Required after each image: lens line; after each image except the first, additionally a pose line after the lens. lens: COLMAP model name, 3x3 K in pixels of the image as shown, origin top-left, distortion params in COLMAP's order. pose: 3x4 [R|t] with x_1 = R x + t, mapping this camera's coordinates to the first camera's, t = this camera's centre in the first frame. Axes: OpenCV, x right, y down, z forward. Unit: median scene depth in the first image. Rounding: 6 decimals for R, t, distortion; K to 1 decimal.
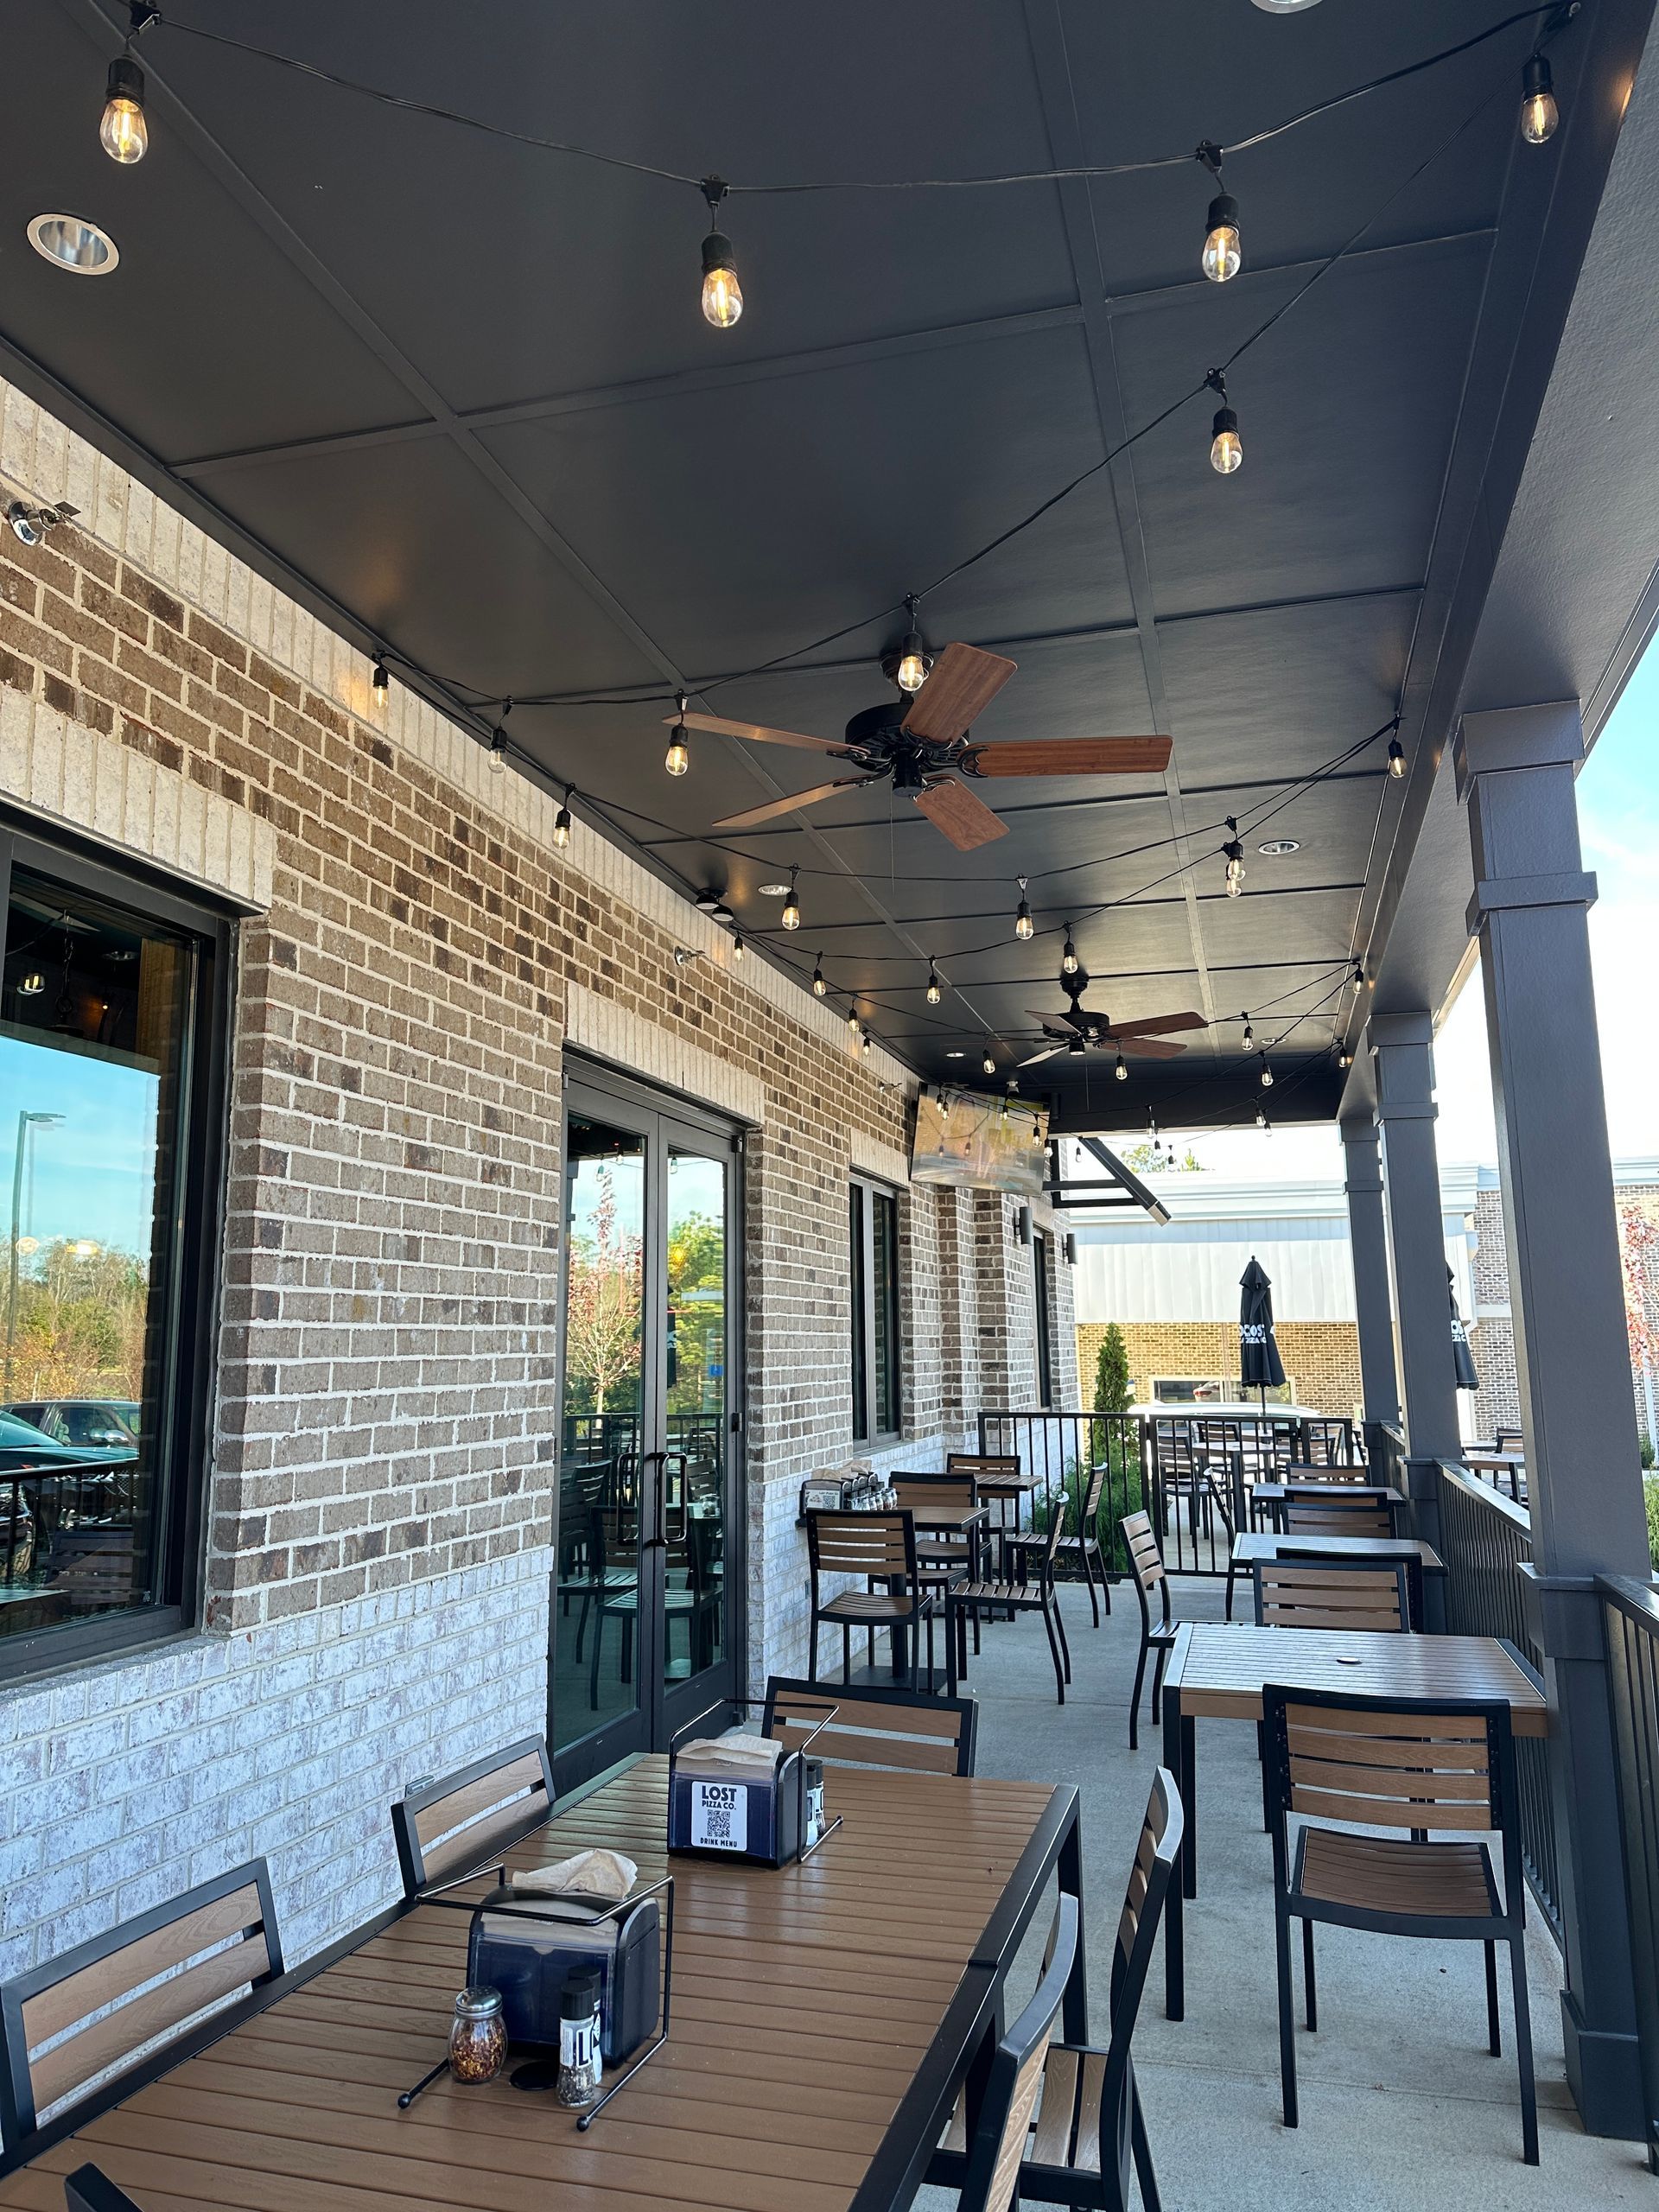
lens RADIAL K [[1534.5, 0, 860.6], [0, 1534.5, 1103.9], [0, 0, 1]] dist [0.125314, -0.221589]
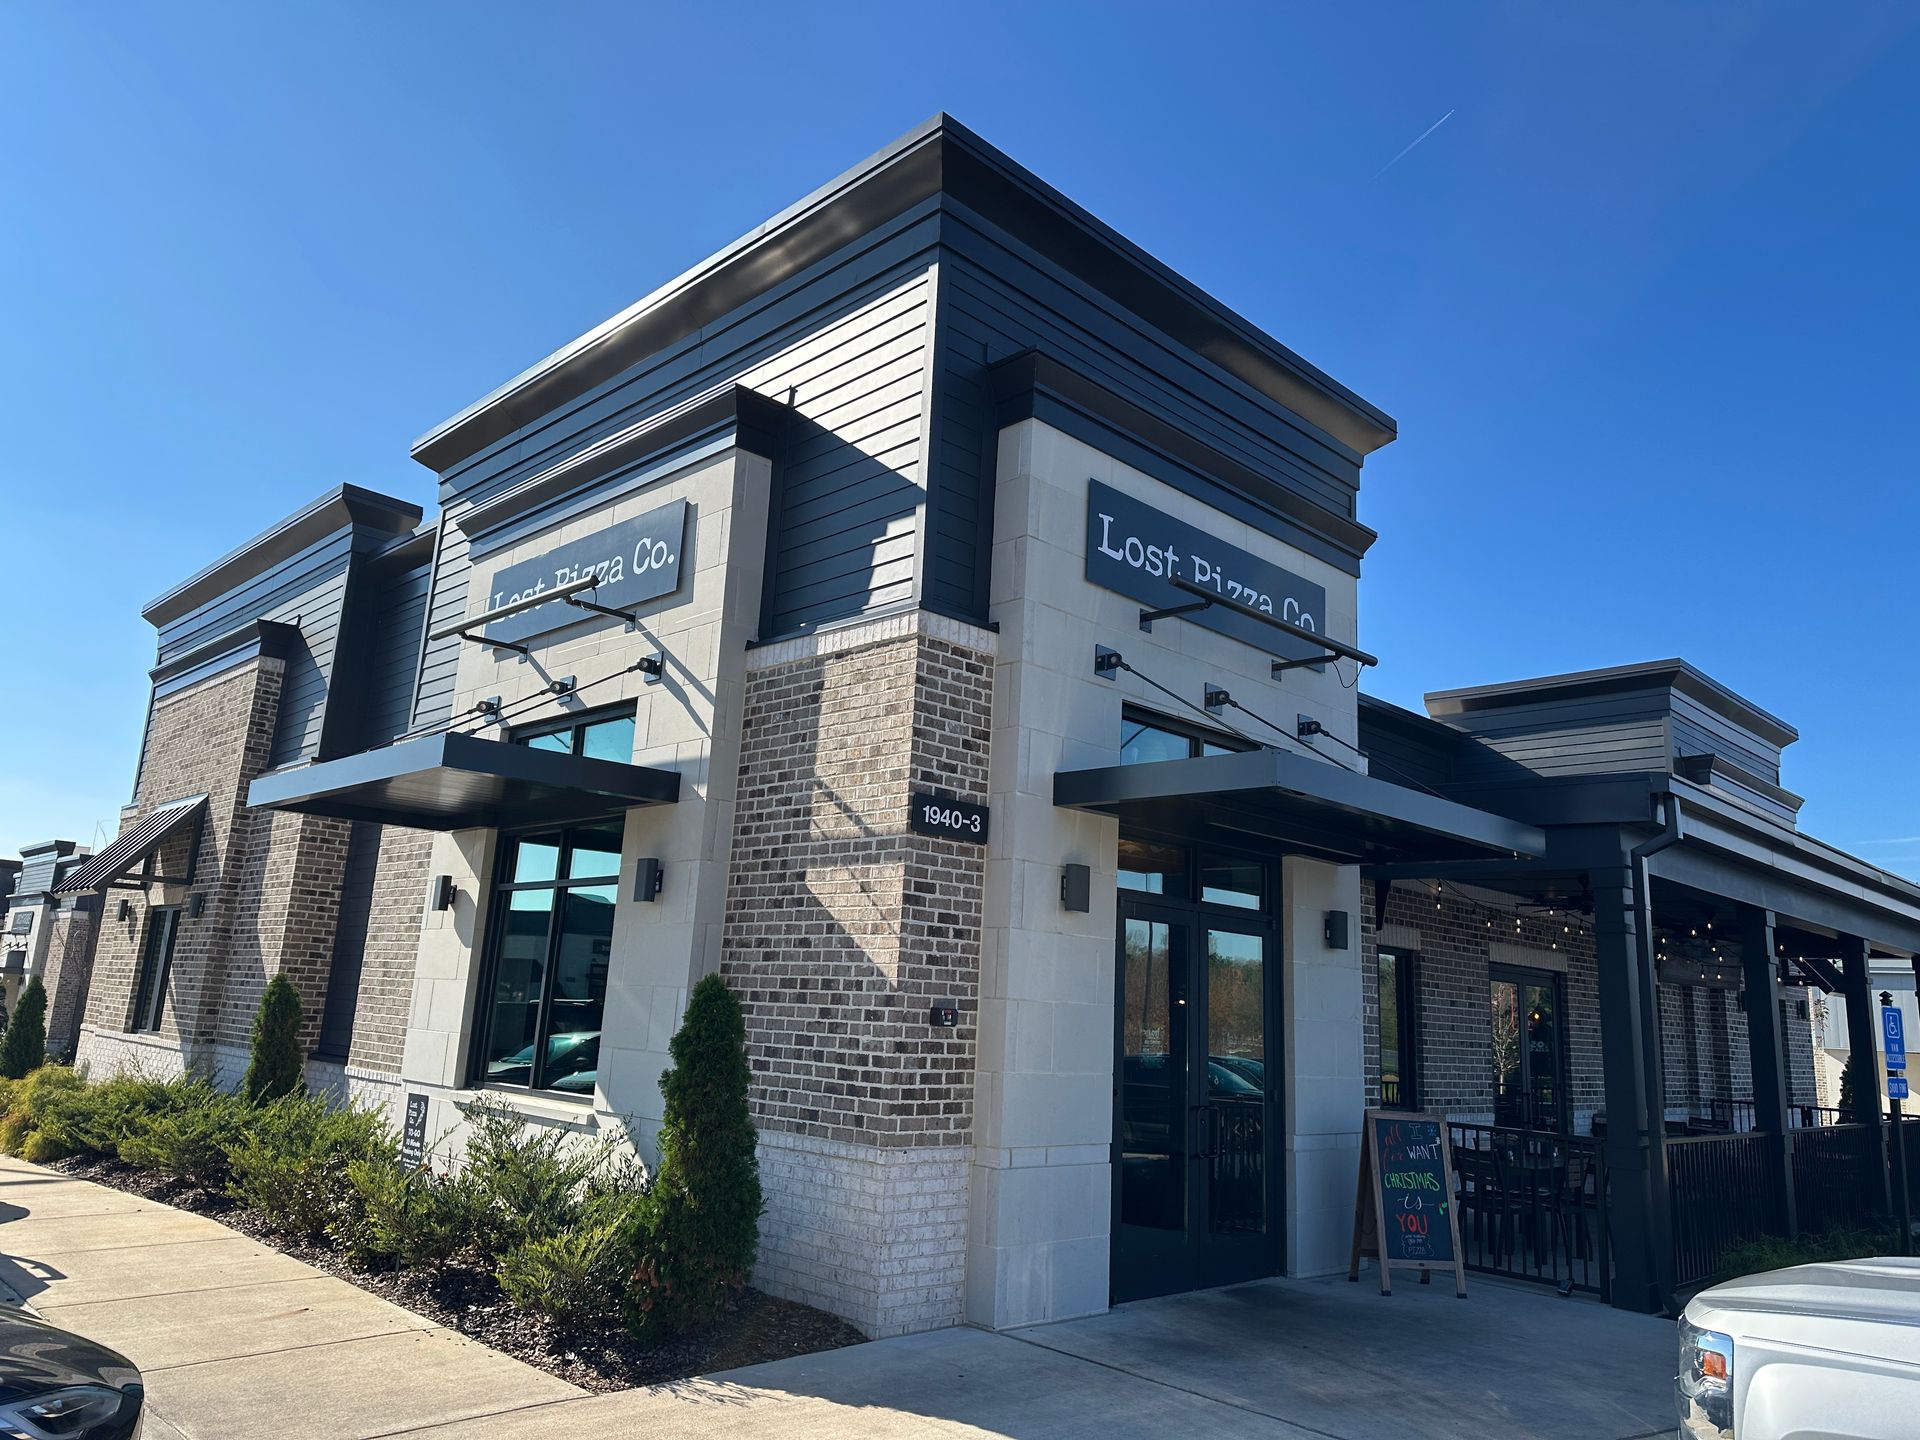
lens RADIAL K [[1358.5, 0, 962.8], [0, 1358.5, 718.1], [0, 0, 1]] dist [0.034801, -0.082710]
pose [[0.859042, -0.058575, -0.508543, 0.366110], [0.022058, 0.996745, -0.077546, -0.369210], [0.511430, 0.055397, 0.857537, -2.173241]]
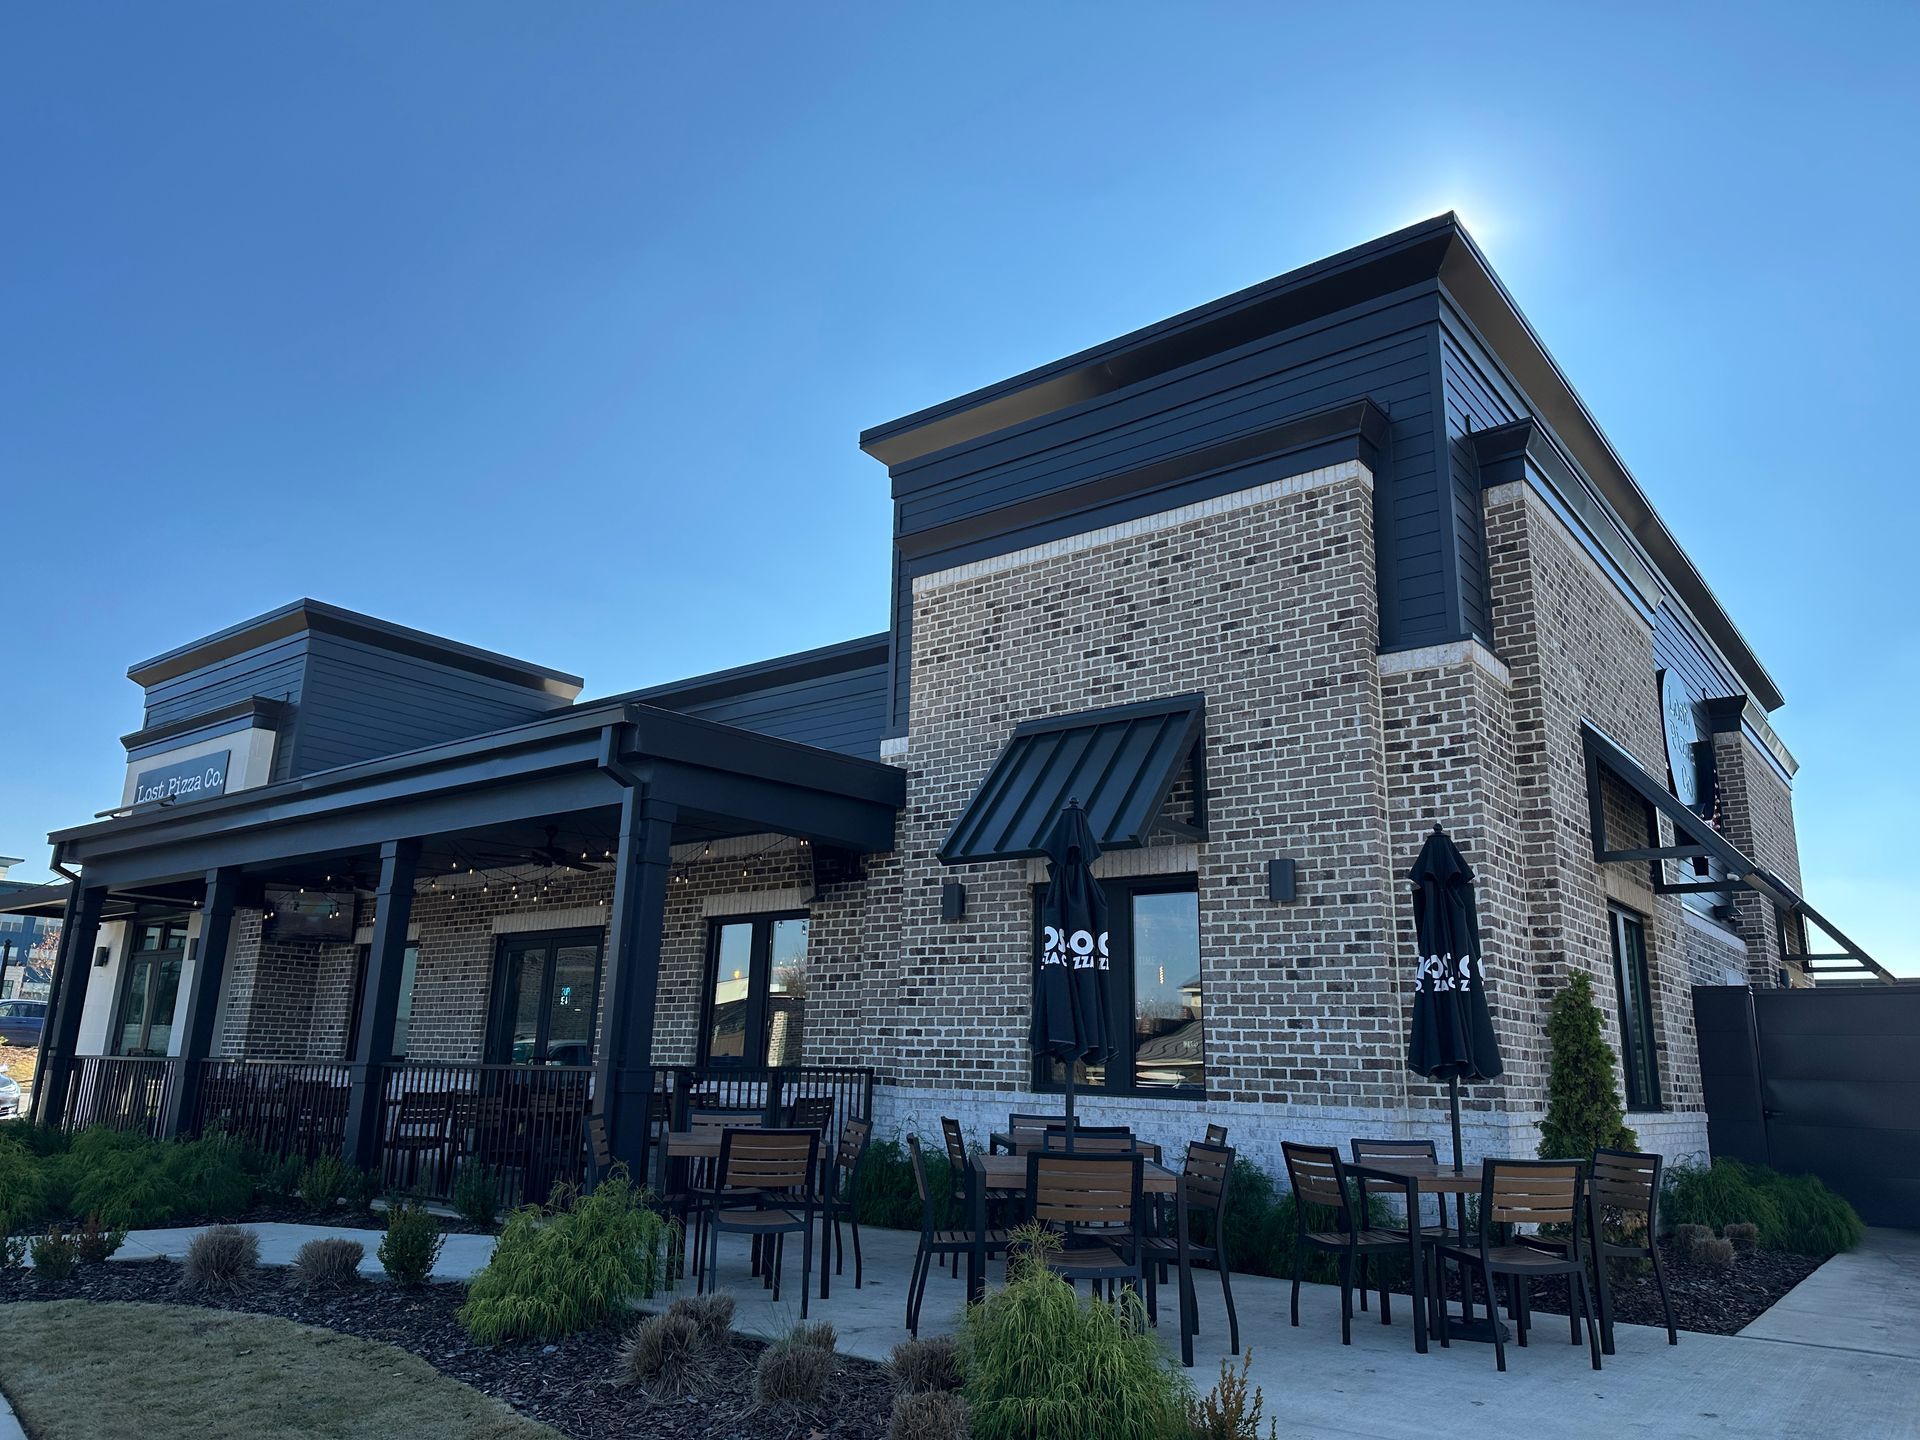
lens RADIAL K [[1331.9, 0, 953.1], [0, 1331.9, 727.6], [0, 0, 1]] dist [0.125314, -0.221589]
pose [[-0.409177, -0.233869, -0.881975, 2.318544], [0.116723, 0.945238, -0.304796, 0.603677], [0.904959, -0.227662, -0.359472, 3.301245]]
